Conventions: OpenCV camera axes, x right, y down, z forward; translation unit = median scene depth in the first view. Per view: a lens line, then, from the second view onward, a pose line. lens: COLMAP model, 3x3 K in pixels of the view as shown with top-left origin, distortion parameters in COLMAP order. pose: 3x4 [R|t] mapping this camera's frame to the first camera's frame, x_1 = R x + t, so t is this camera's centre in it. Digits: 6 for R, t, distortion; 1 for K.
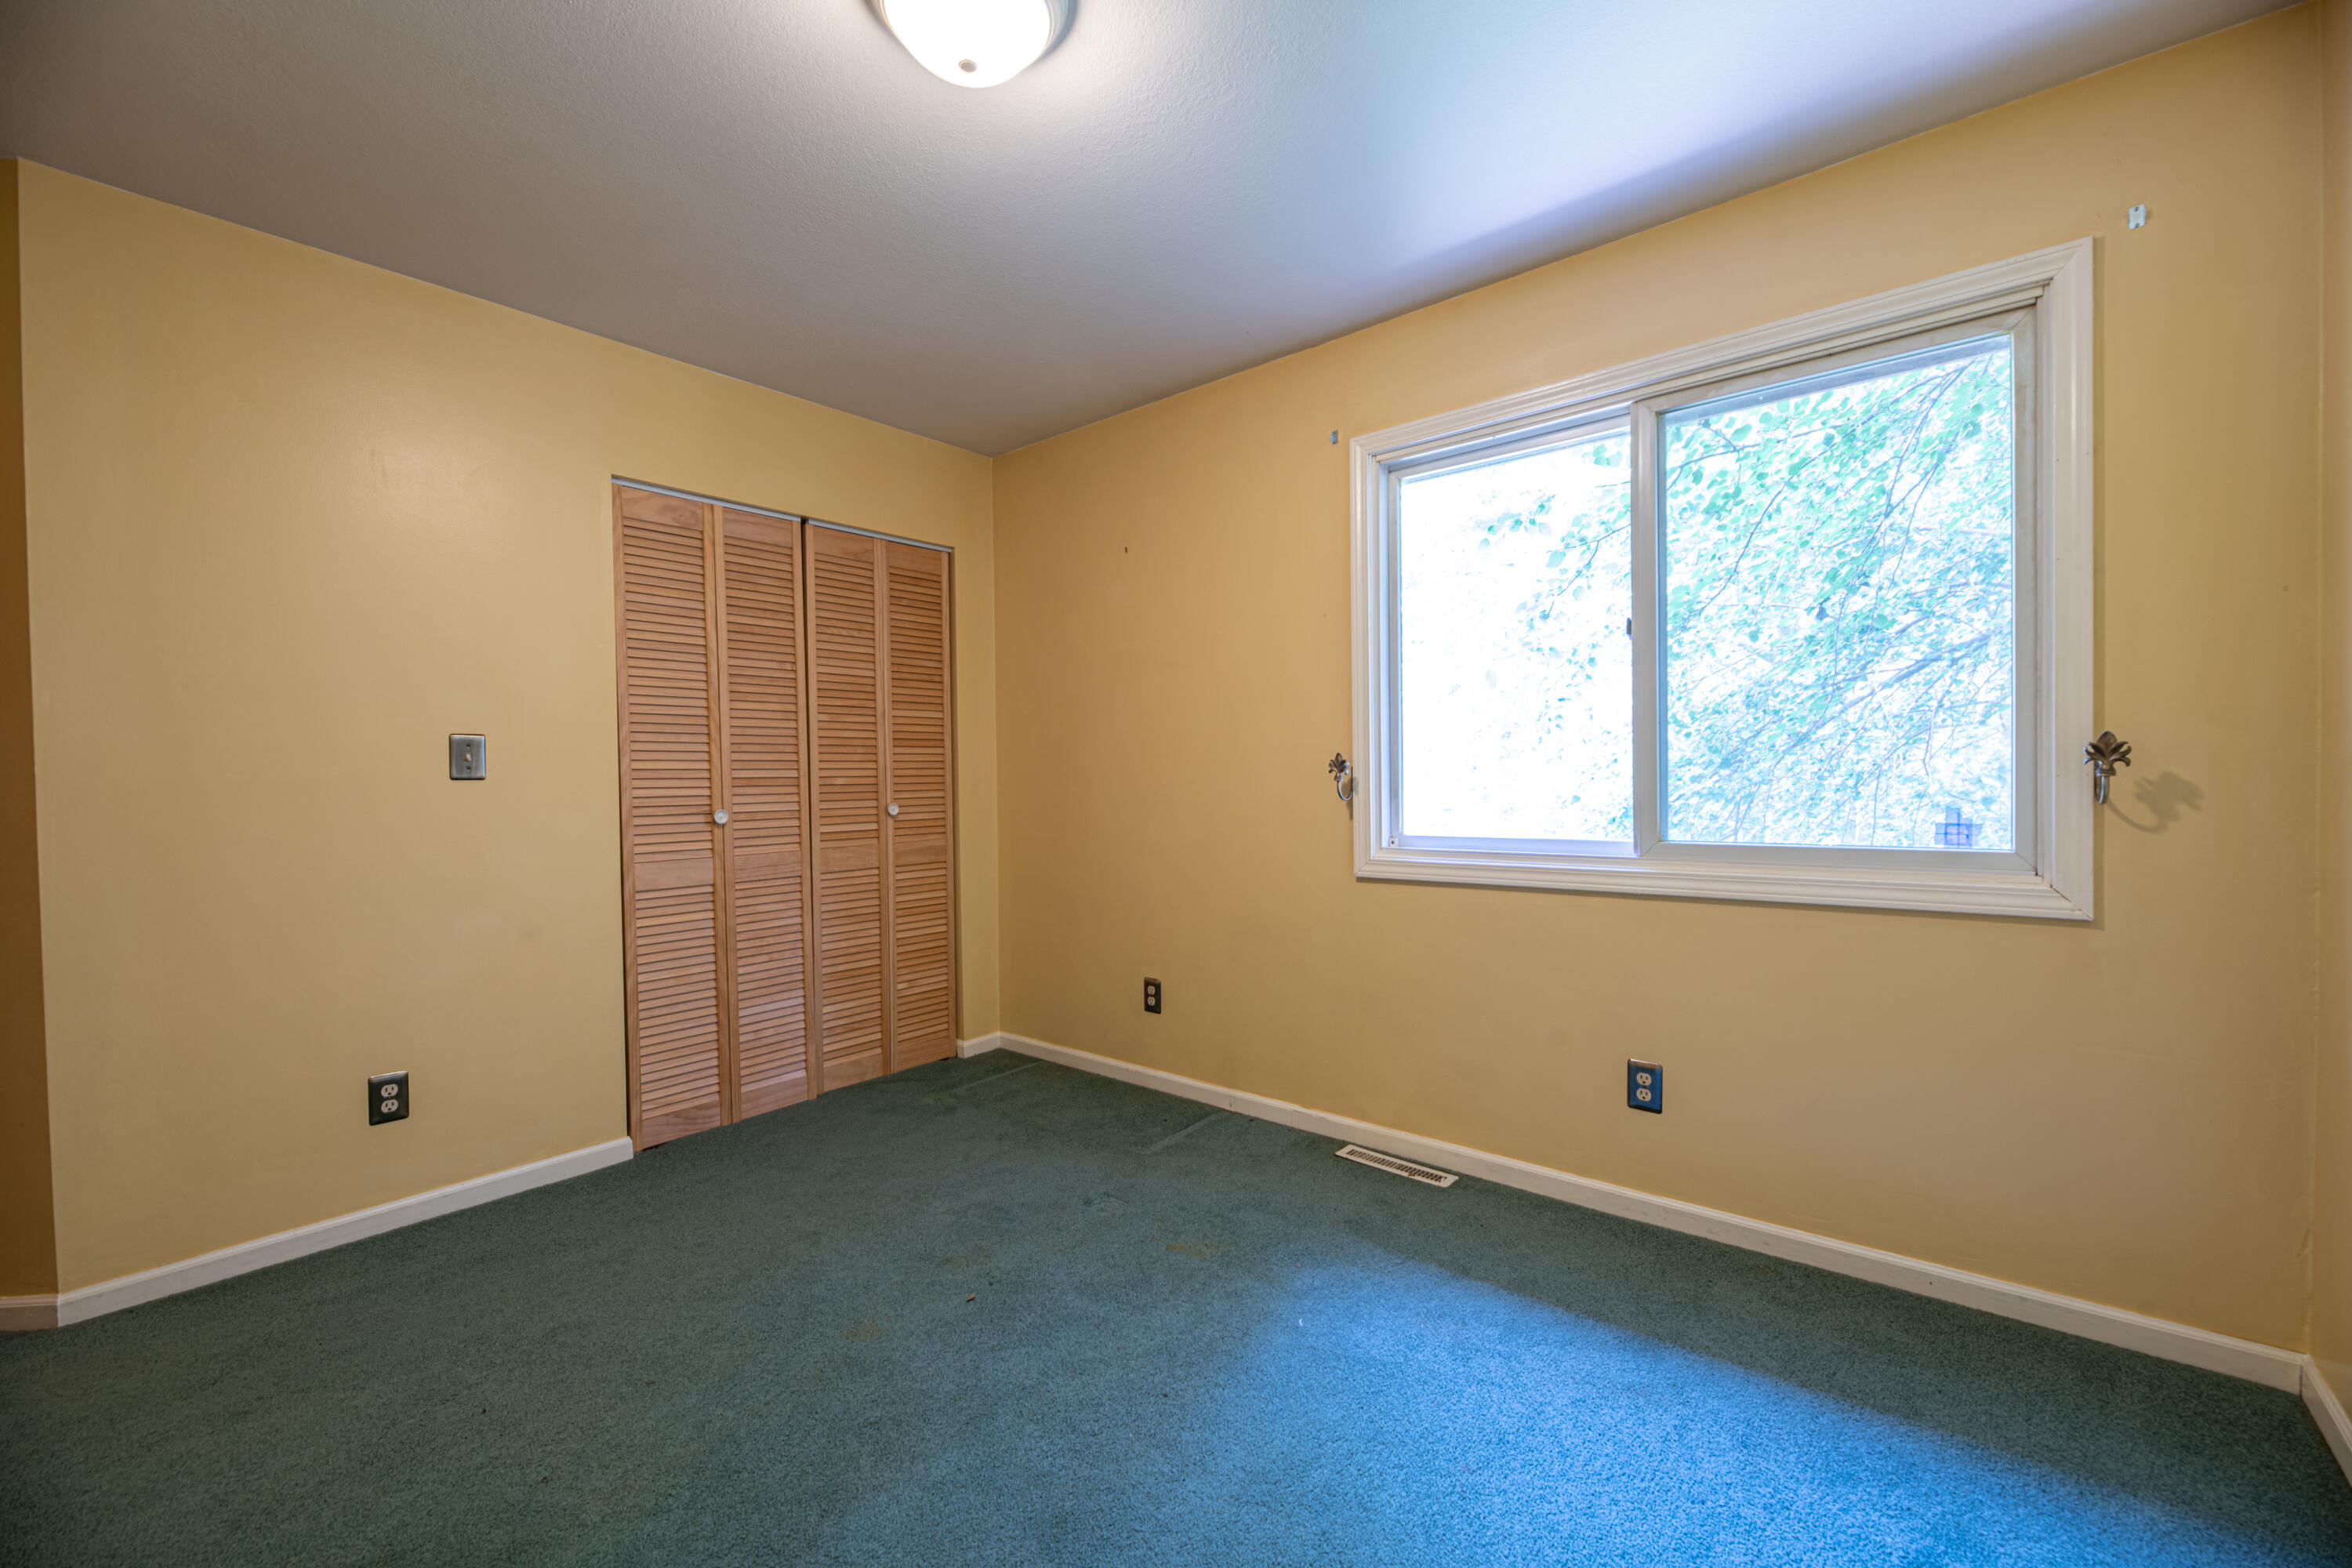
lens RADIAL K [[944.1, 0, 1178.6], [0, 944.1, 790.8], [0, 0, 1]] dist [-0.001923, -0.002582]
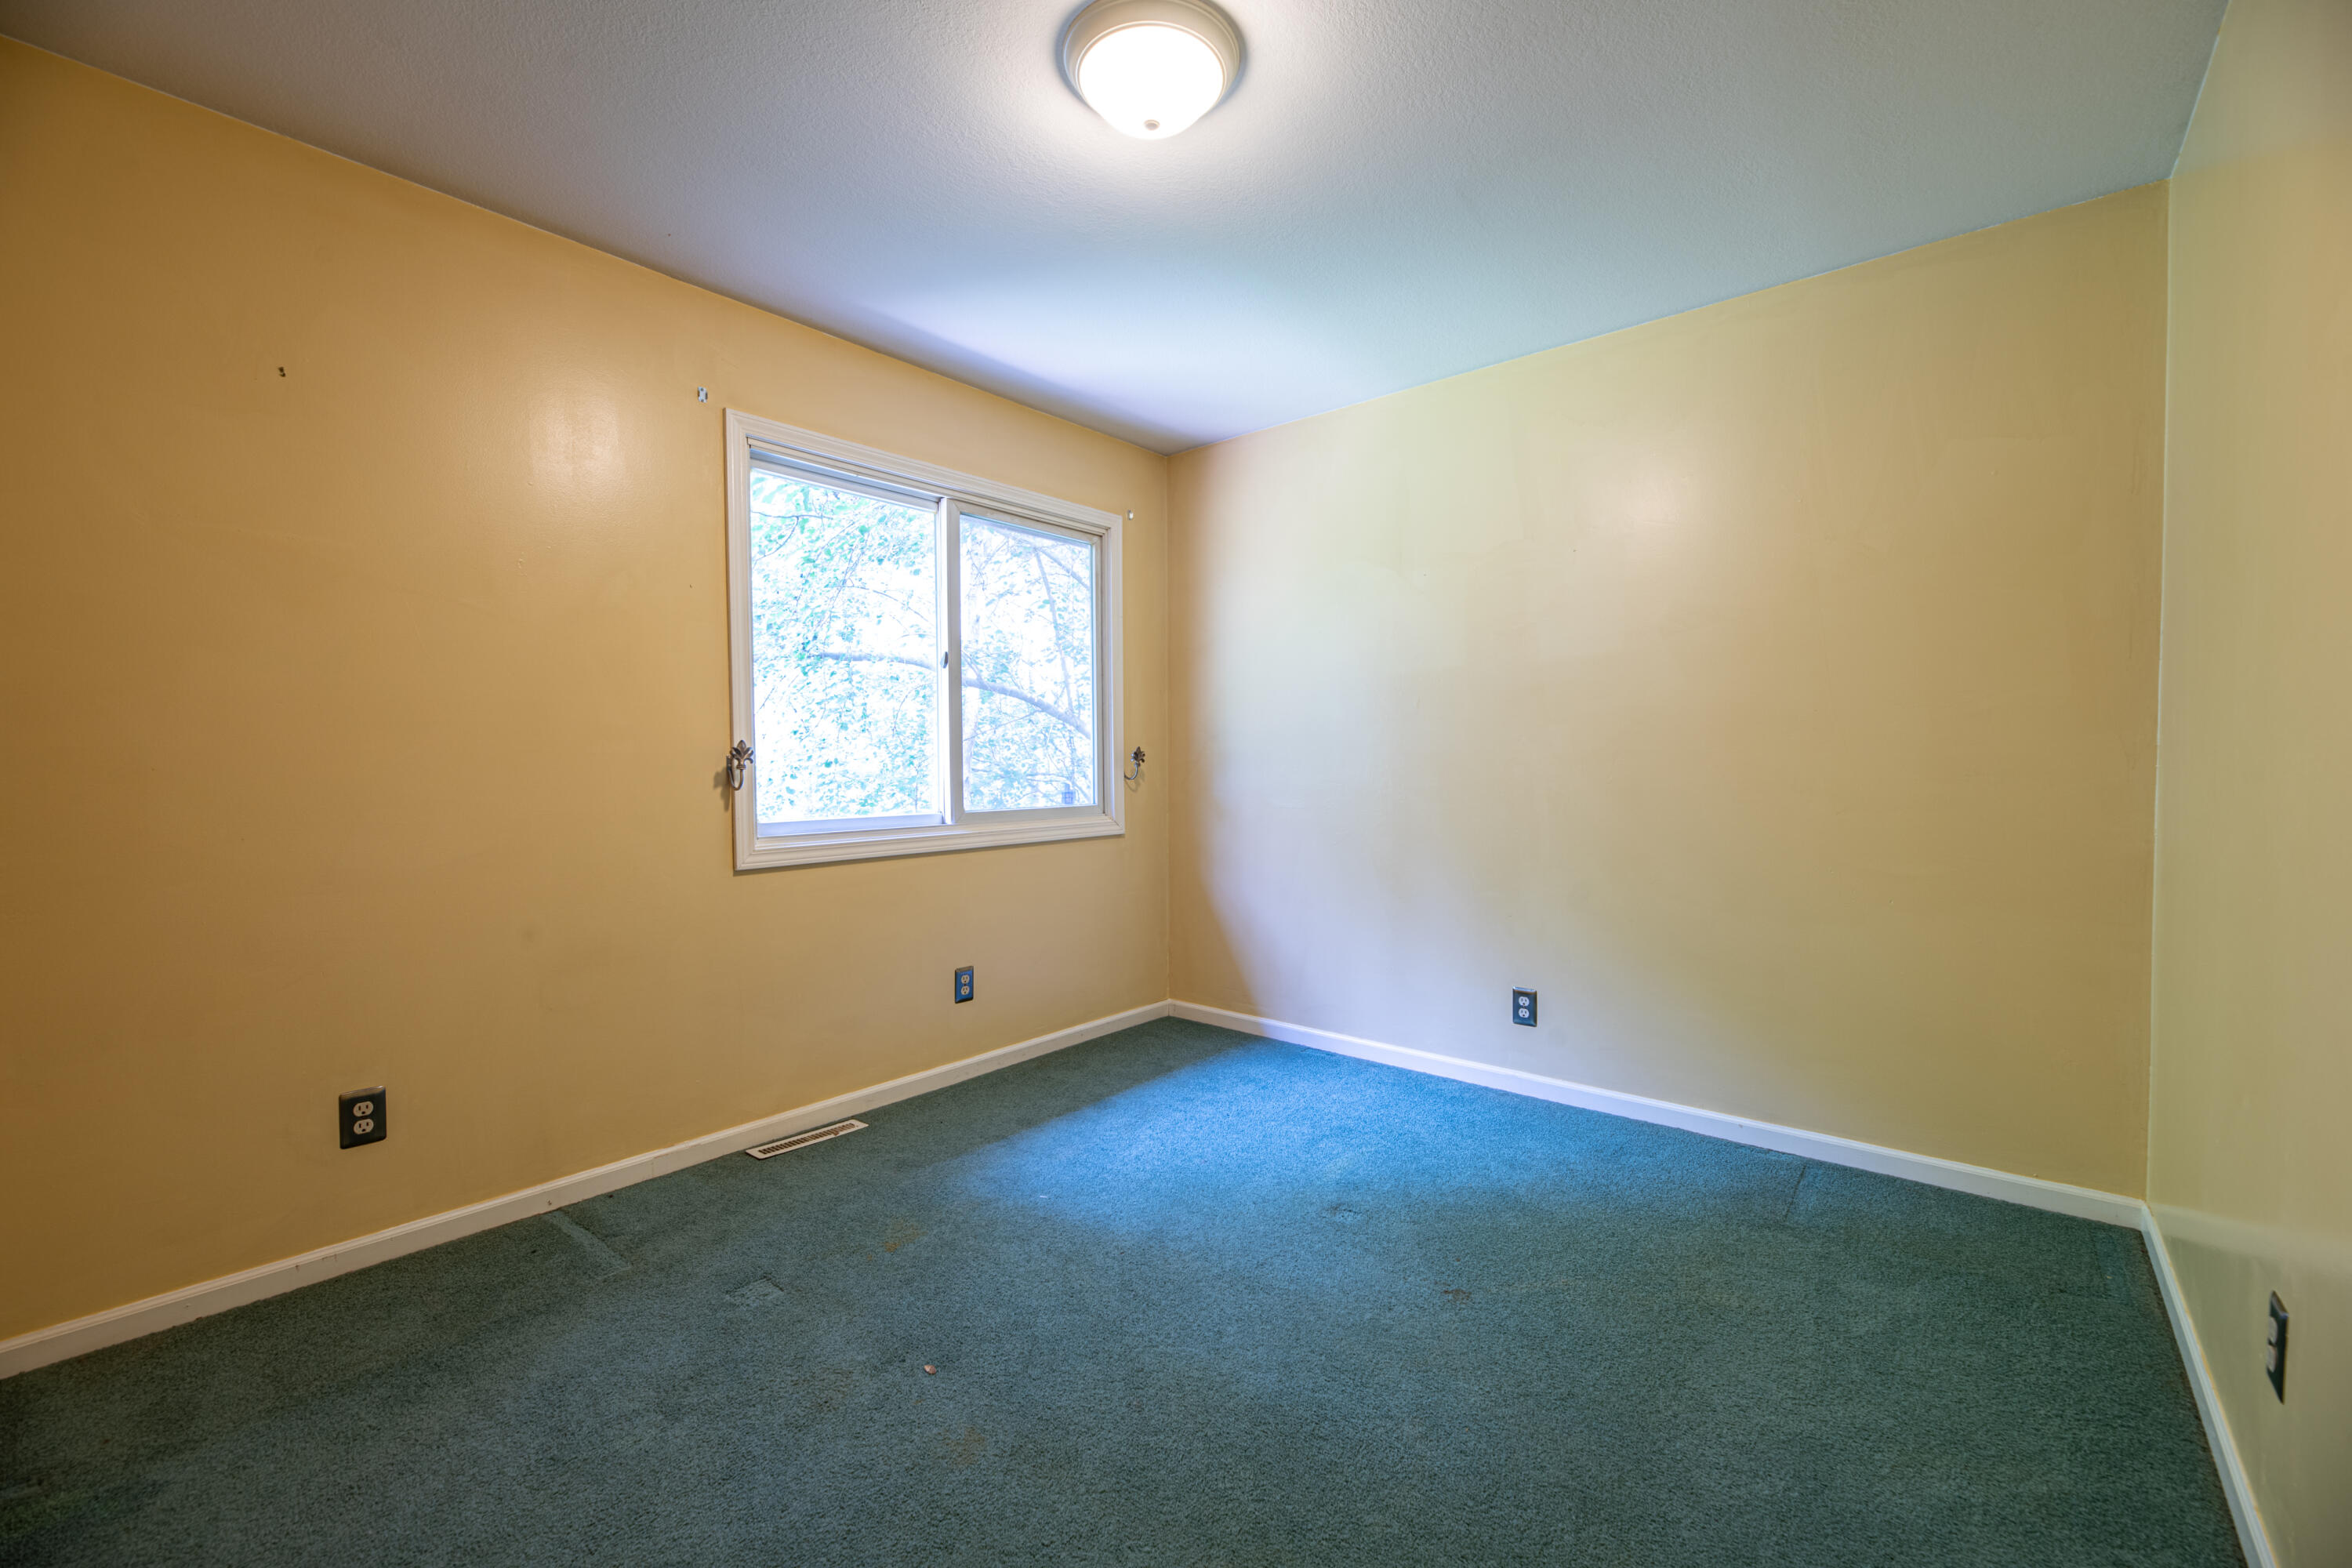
lens RADIAL K [[944.1, 0, 1178.6], [0, 944.1, 790.8], [0, 0, 1]] dist [-0.001923, -0.002582]
pose [[0.009313, -0.014498, 0.999852, -0.949231], [0.022227, 0.999651, 0.014288, 0.008771], [-0.999710, 0.022091, 0.009632, 0.678107]]
